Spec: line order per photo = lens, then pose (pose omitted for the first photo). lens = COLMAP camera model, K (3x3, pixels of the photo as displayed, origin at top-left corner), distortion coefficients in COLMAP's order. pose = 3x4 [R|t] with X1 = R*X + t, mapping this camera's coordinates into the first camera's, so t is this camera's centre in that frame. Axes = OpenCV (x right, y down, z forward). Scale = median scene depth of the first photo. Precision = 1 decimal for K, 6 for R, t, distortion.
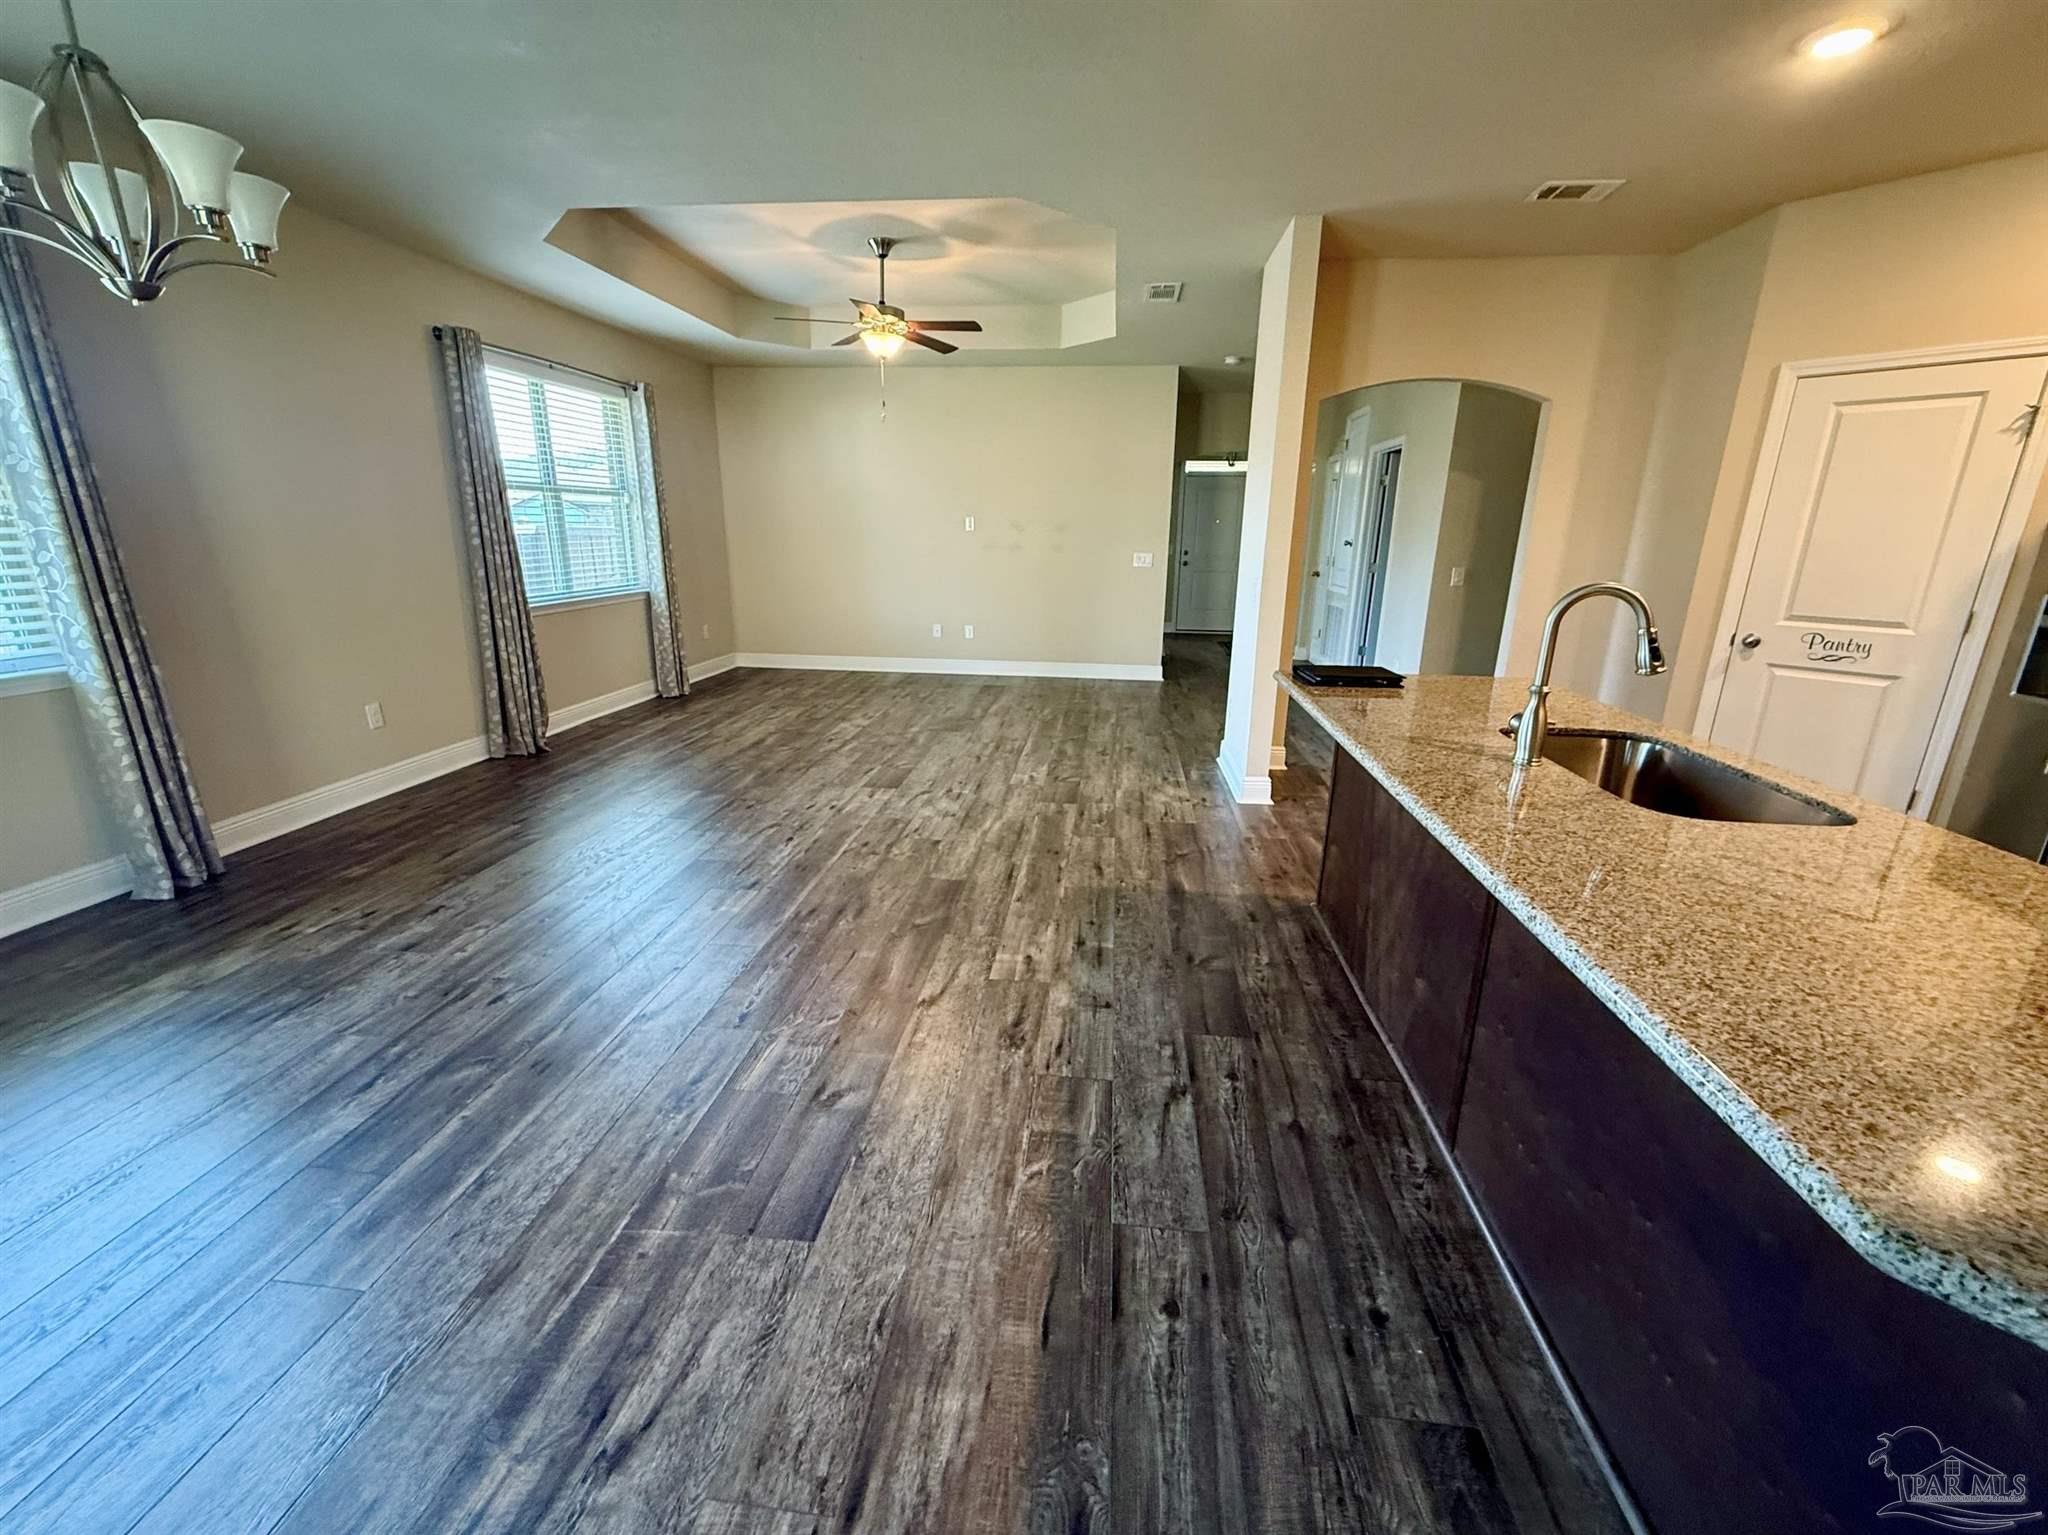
lens RADIAL K [[842.3, 0, 1015.8], [0, 842.3, 769.2], [0, 0, 1]] dist [-0.000223, 0.000161]
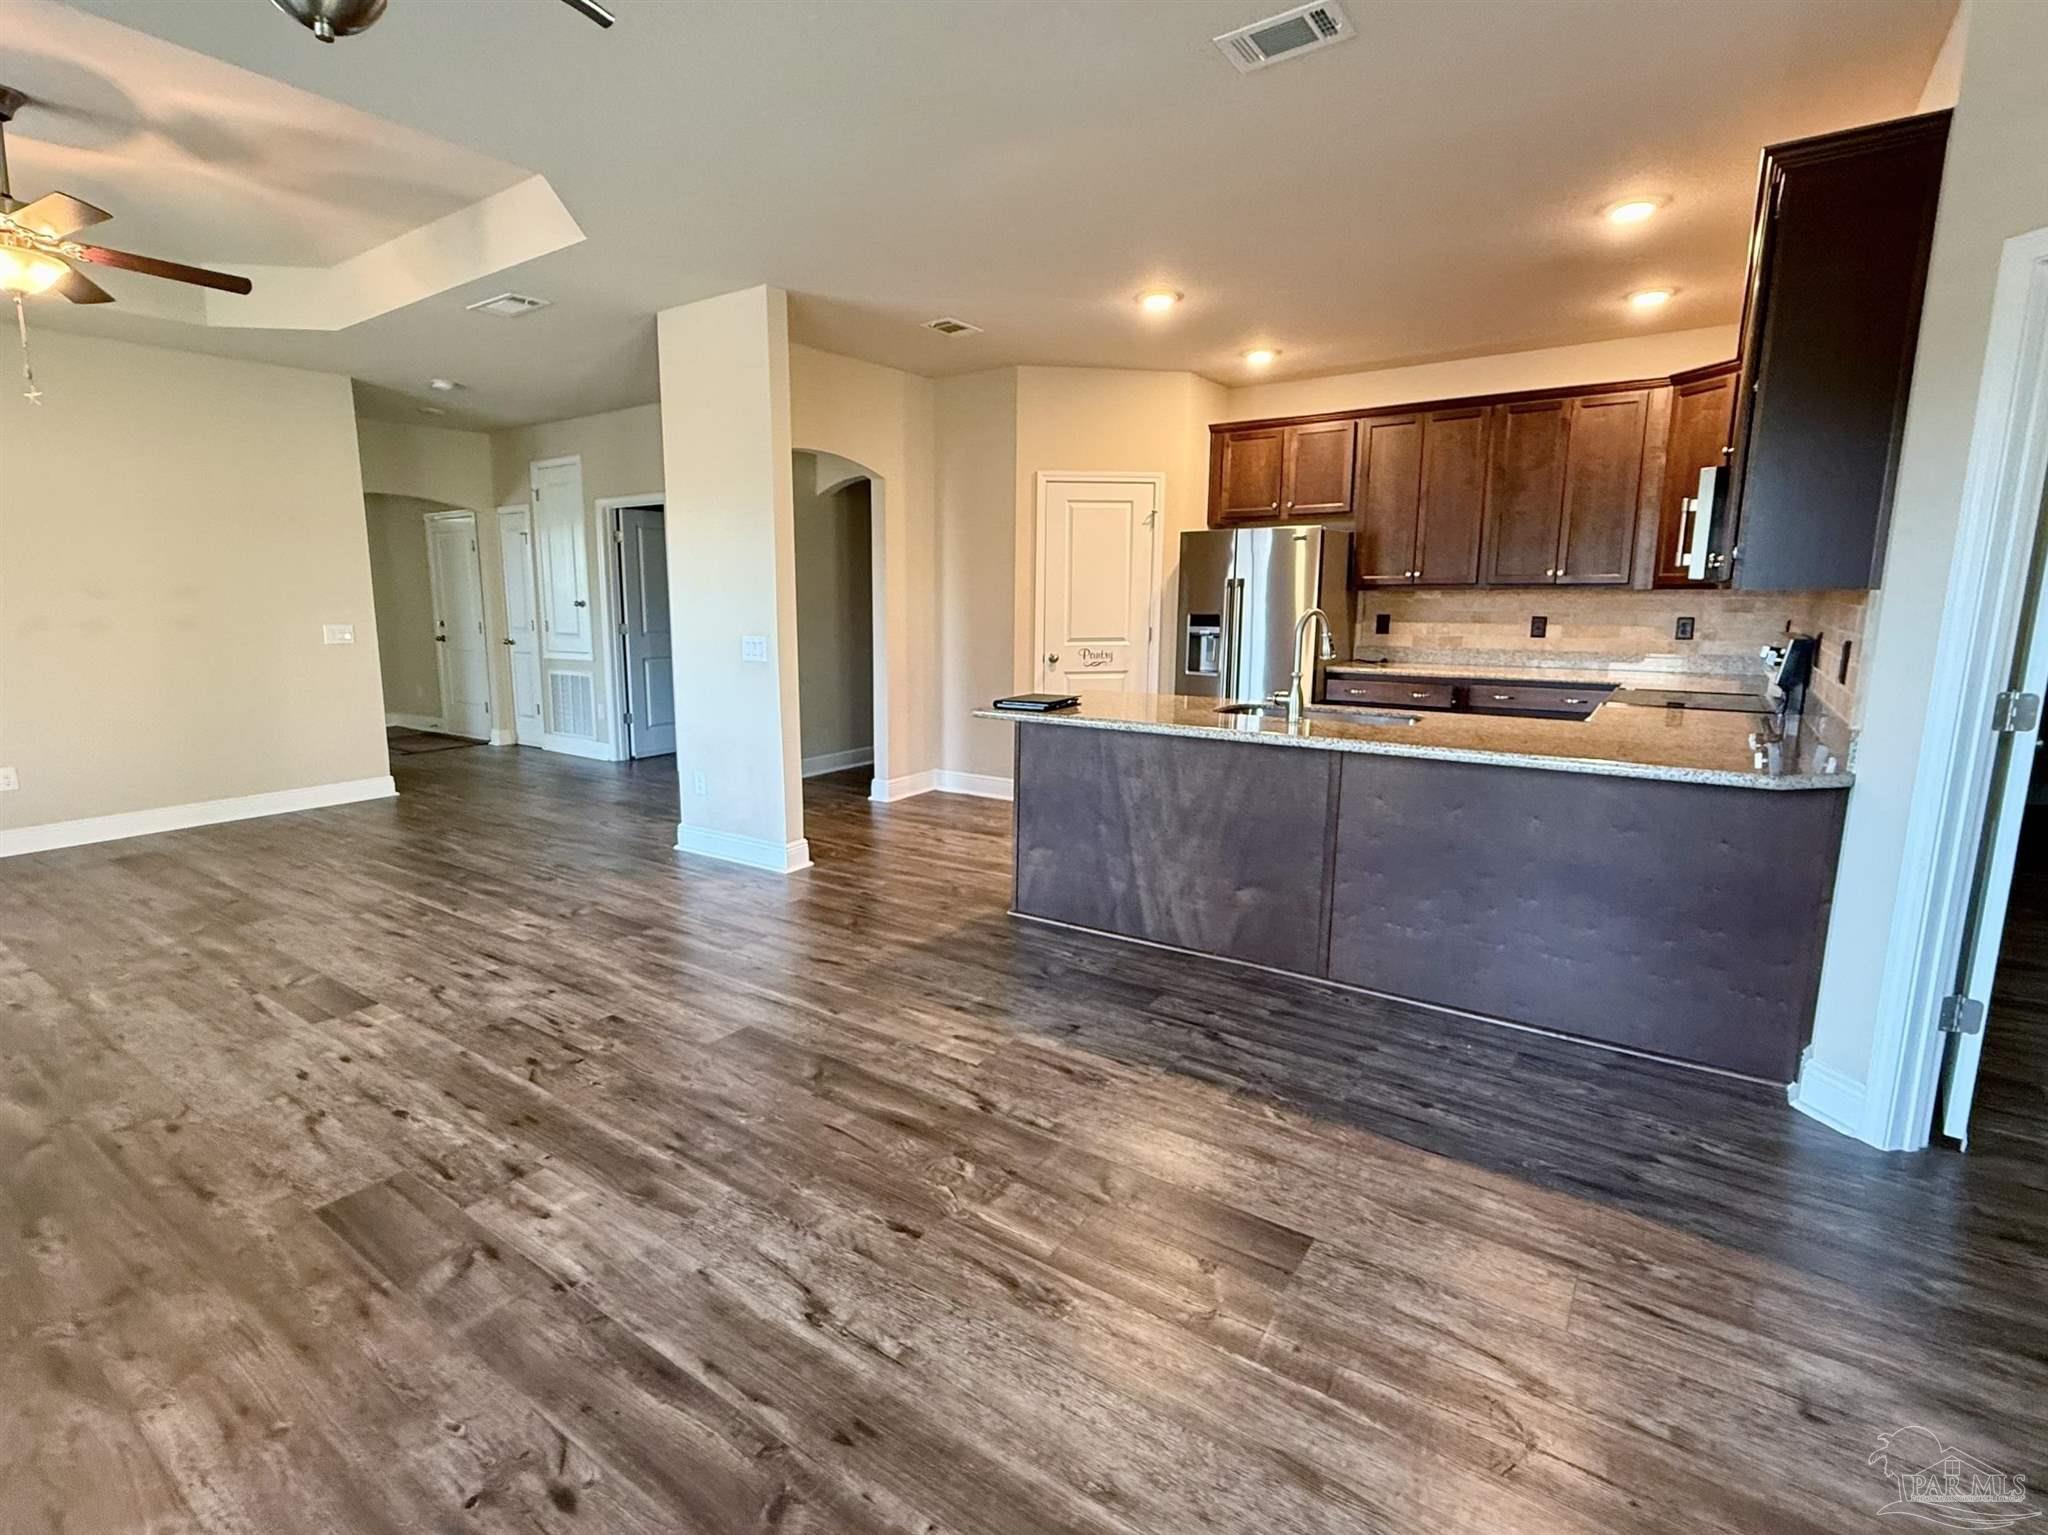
lens RADIAL K [[977.9, 0, 1016.7], [0, 977.9, 757.0], [0, 0, 1]] dist [0.001027, -0.000984]
pose [[0.475495, -0.161967, 0.864680, -0.626654], [0.255067, 0.966067, 0.040694, -0.075279], [-0.841930, 0.201201, 0.500672, 0.263814]]
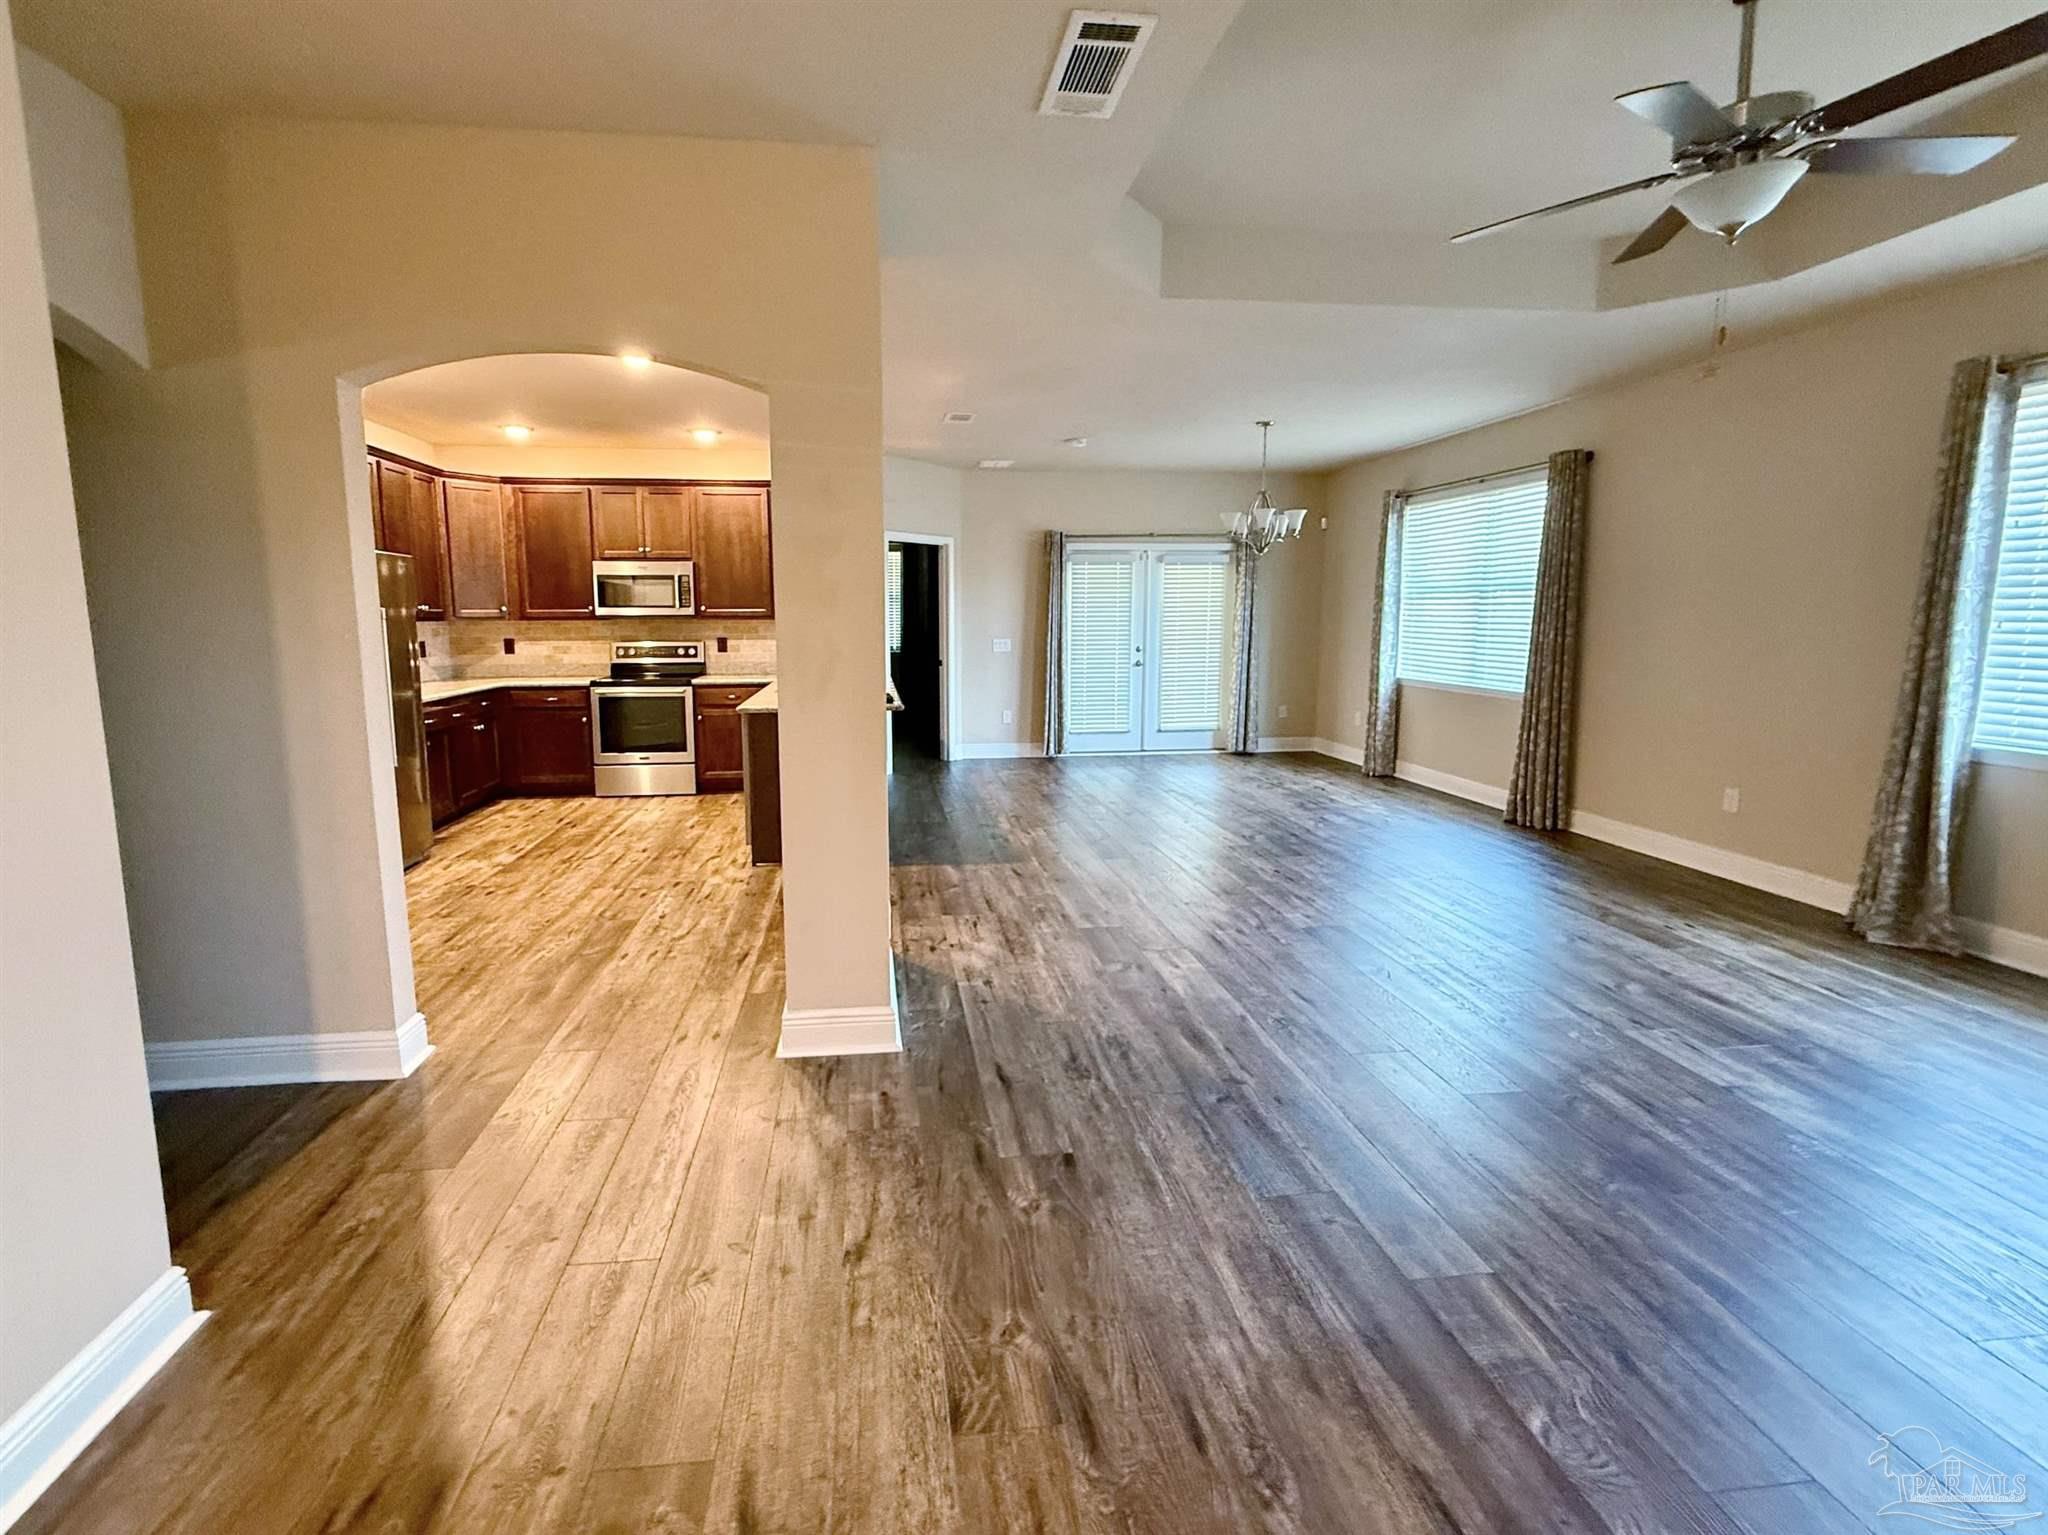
lens RADIAL K [[867.4, 0, 964.4], [0, 867.4, 715.8], [0, 0, 1]] dist [0.001366, 0.000135]
pose [[-0.974977, 0.015034, -0.221797, 0.445085], [-0.072105, 0.922385, 0.379482, -0.570074], [0.210287, 0.385979, -0.898220, 1.980470]]
